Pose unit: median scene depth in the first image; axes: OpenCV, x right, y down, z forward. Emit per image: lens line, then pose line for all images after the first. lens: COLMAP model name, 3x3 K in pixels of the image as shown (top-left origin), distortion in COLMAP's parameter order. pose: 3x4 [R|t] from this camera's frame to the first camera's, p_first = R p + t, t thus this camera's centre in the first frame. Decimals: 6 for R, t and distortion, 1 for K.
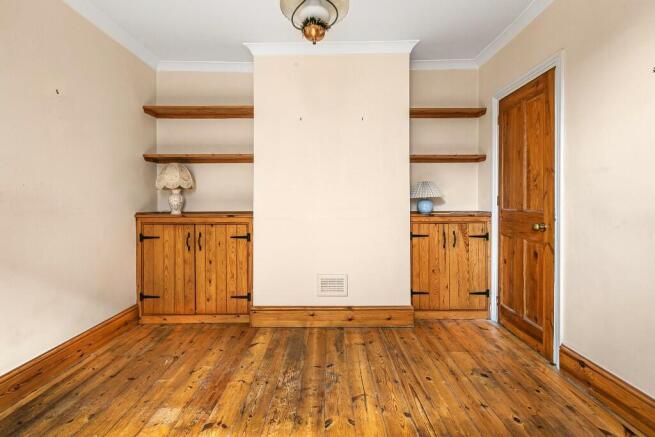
lens RADIAL K [[298.8, 0, 325.1], [0, 298.8, 196.2], [0, 0, 1]] dist [0.006119, -0.001448]
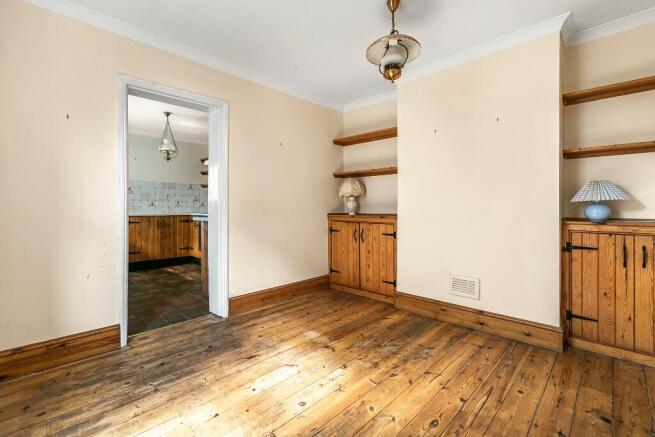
lens RADIAL K [[298.8, 0, 324.5], [0, 298.8, 202.9], [0, 0, 1]] dist [0.006119, -0.001448]
pose [[0.718289, -0.007183, -0.695707, 0.636991], [0.014900, 0.999876, 0.005060, -0.007659], [0.695585, -0.014001, 0.718307, -0.125167]]
